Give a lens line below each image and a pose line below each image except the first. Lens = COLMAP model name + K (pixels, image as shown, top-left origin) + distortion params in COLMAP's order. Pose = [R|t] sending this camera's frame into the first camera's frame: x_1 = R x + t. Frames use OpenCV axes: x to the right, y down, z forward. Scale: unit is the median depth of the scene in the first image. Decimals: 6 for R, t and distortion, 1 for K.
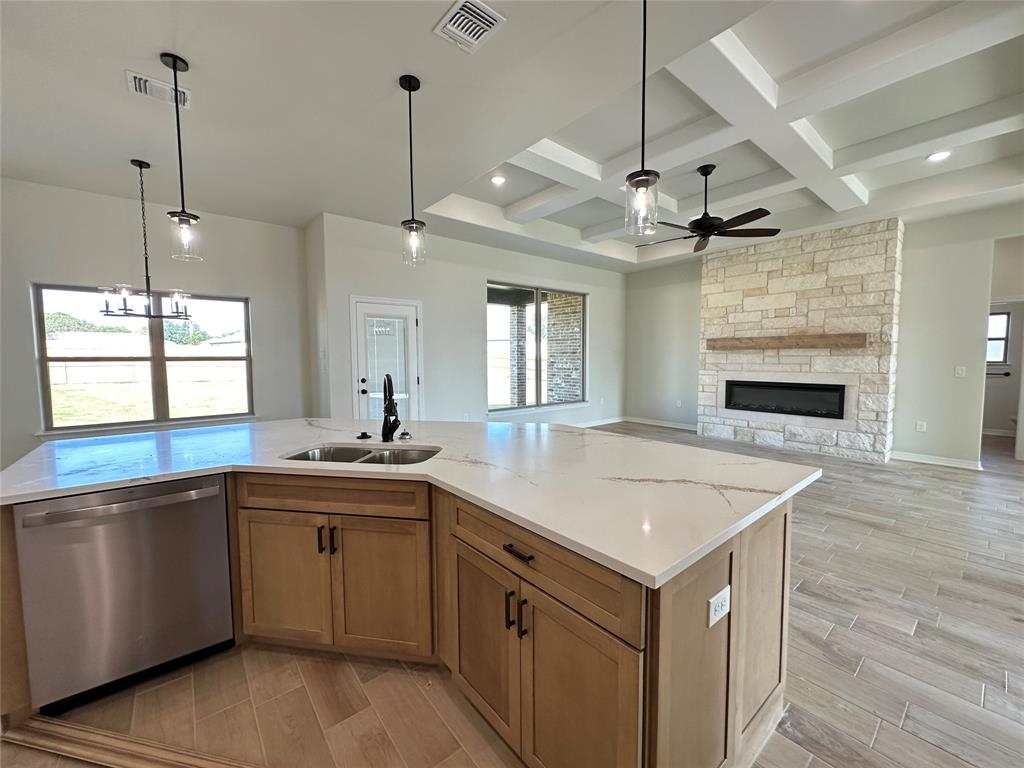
lens RADIAL K [[409.7, 0, 510.9], [0, 409.7, 382.3], [0, 0, 1]] dist [-0.002766, 0.000697]
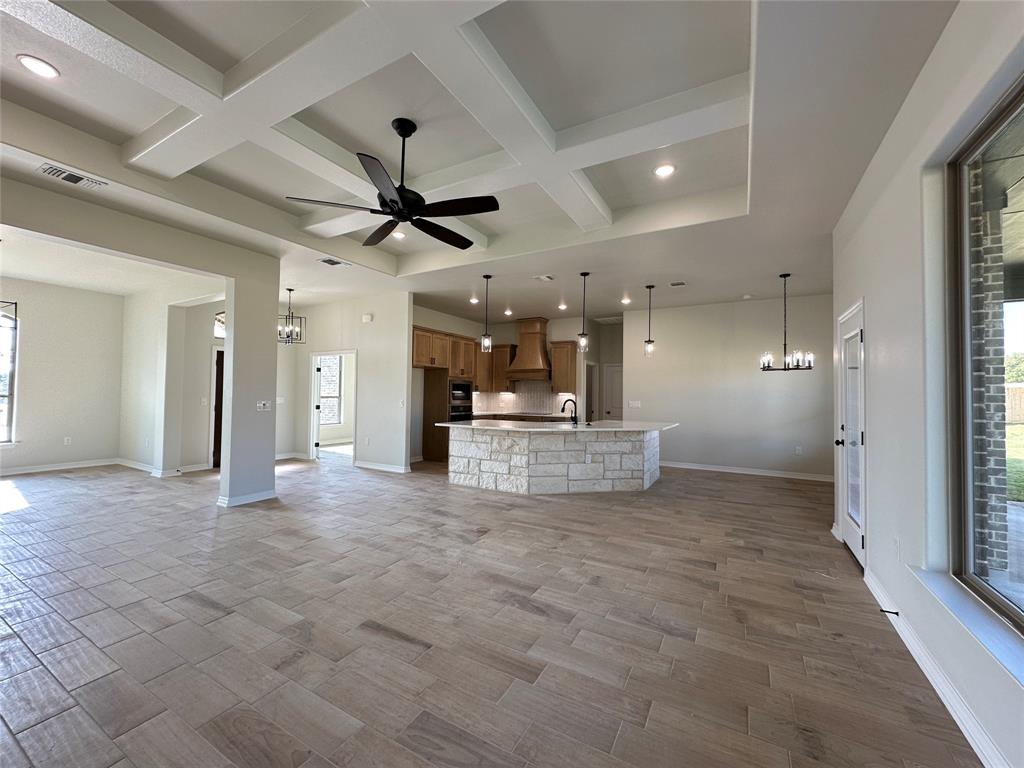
lens RADIAL K [[409.7, 0, 510.9], [0, 409.7, 382.3], [0, 0, 1]] dist [-0.002766, 0.000697]
pose [[-0.934205, -0.016658, -0.356348, 0.426093], [-0.030960, 0.998926, 0.034469, -0.084723], [0.355392, 0.043234, -0.933717, 1.349720]]
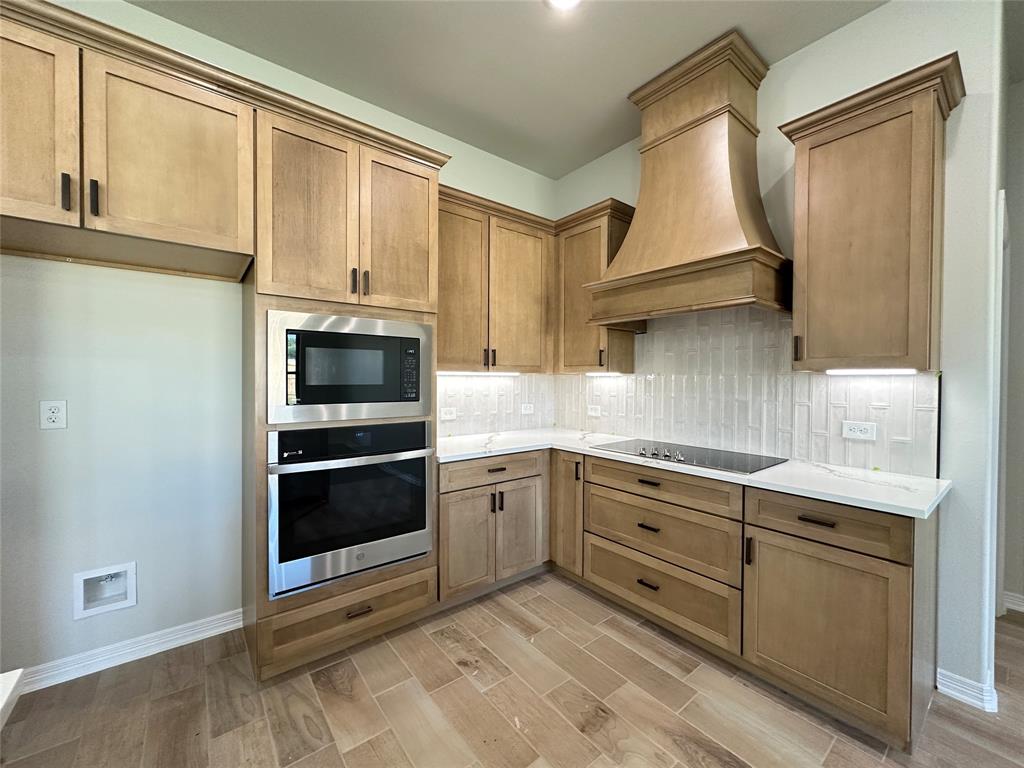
lens RADIAL K [[409.7, 0, 510.9], [0, 409.7, 382.3], [0, 0, 1]] dist [-0.002766, 0.000697]
pose [[-0.999753, 0.001051, 0.022218, -0.070365], [0.002703, 0.997220, 0.074458, -0.006967], [-0.022078, 0.074500, -0.996977, 0.253574]]
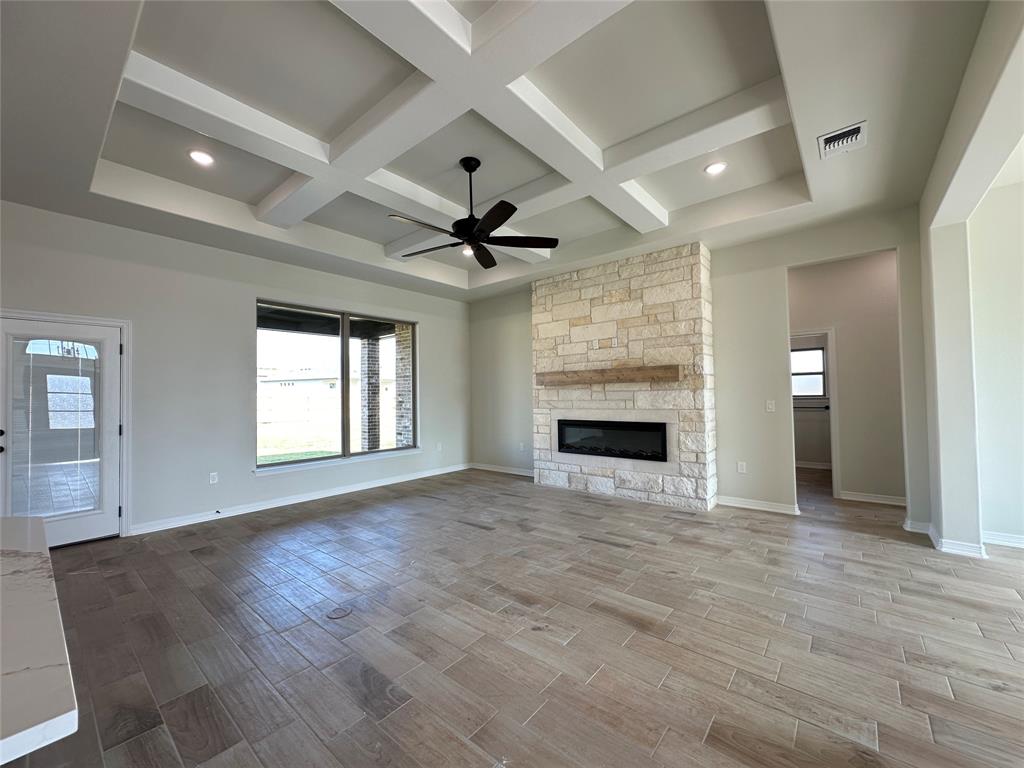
lens RADIAL K [[408.9, 0, 509.3], [0, 408.9, 382.6], [0, 0, 1]] dist [-0.002743, 0.000547]
pose [[0.983600, -0.004702, 0.180302, 0.312742], [0.021971, 0.995339, -0.093898, -0.004543], [-0.179020, 0.096319, 0.979119, 0.175044]]
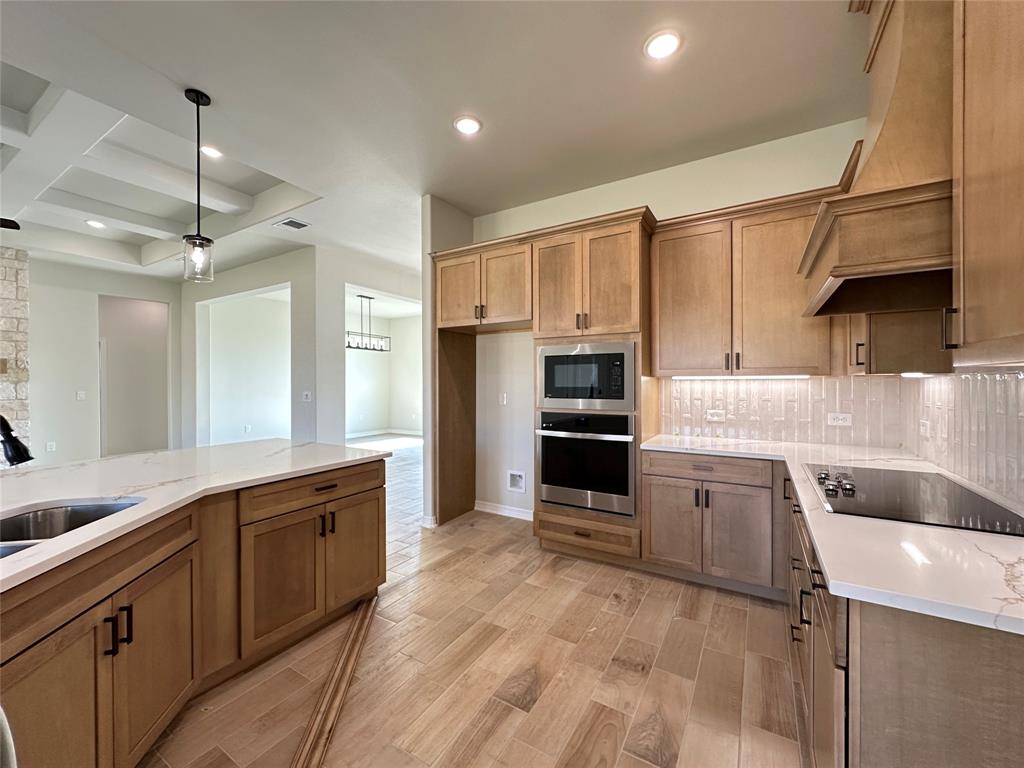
lens RADIAL K [[409.7, 0, 510.9], [0, 409.7, 382.3], [0, 0, 1]] dist [-0.002766, 0.000697]
pose [[-0.333358, 0.007246, 0.942772, -0.410370], [0.065723, 0.997716, 0.015571, -0.000271], [-0.940507, 0.067153, -0.333073, 0.179203]]
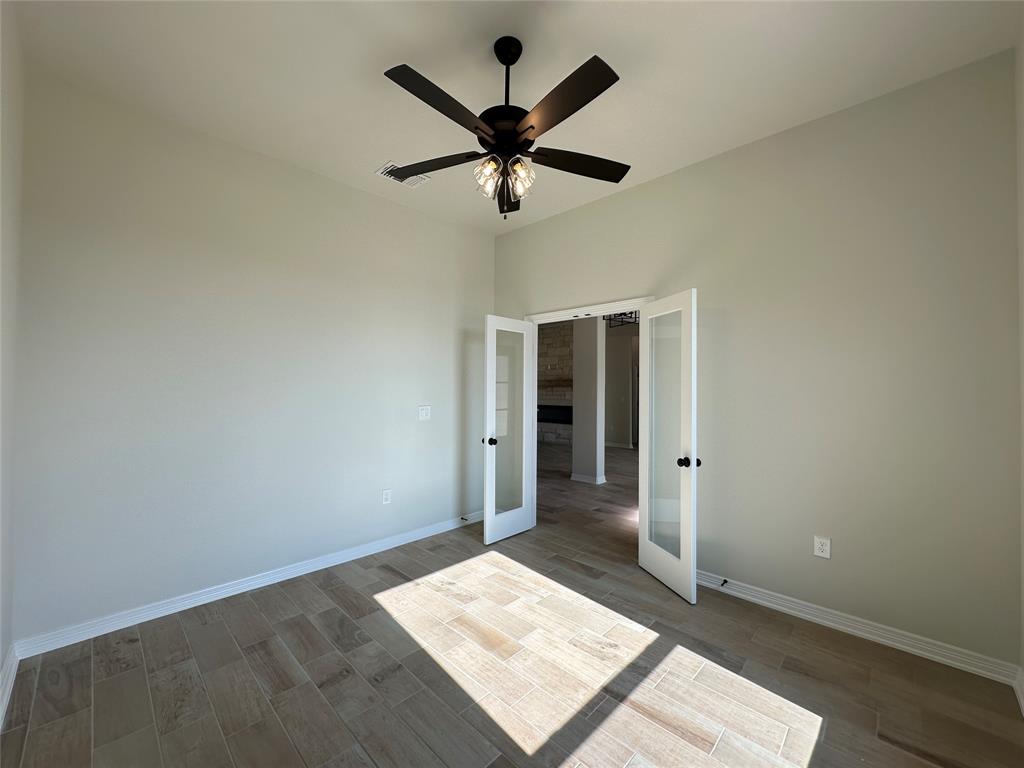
lens RADIAL K [[409.7, 0, 510.9], [0, 409.7, 382.3], [0, 0, 1]] dist [-0.002766, 0.000697]
pose [[0.993928, 0.012526, 0.109317, 0.298810], [-0.003707, 0.996748, -0.080503, 0.047789], [-0.109970, 0.079608, 0.990742, -0.827279]]
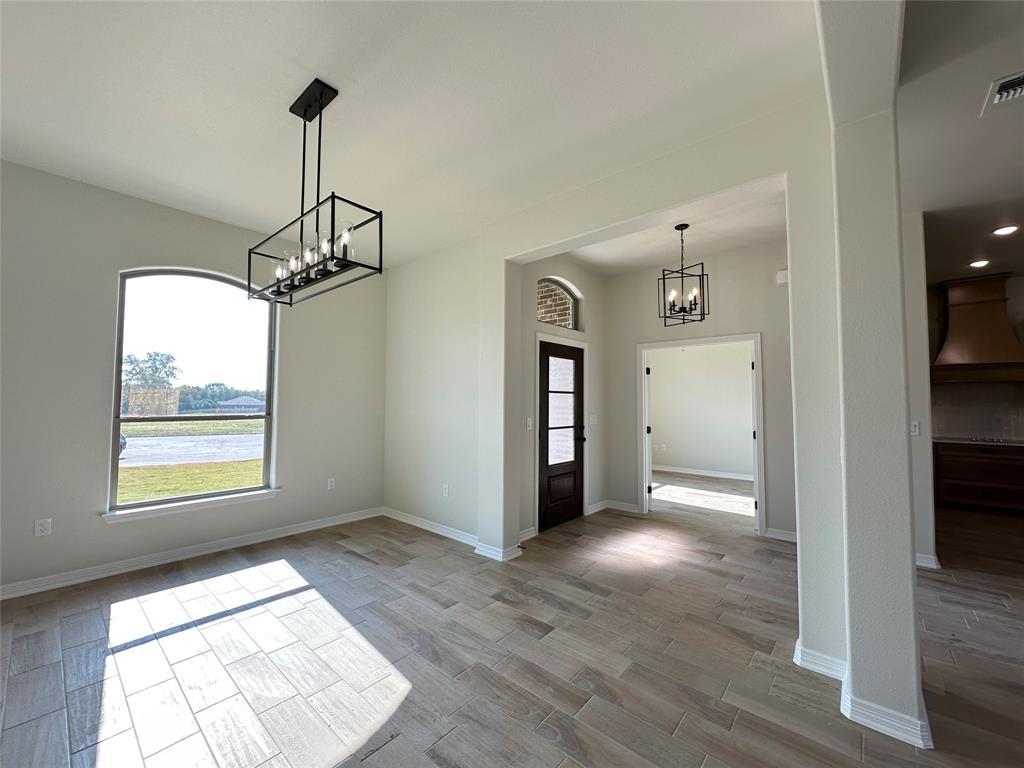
lens RADIAL K [[409.7, 0, 510.9], [0, 409.7, 382.3], [0, 0, 1]] dist [-0.002766, 0.000697]
pose [[-0.986127, -0.007844, -0.165807, 1.012824], [-0.010816, 0.999796, 0.017029, -0.044170], [0.165639, 0.018586, -0.986011, 0.596784]]
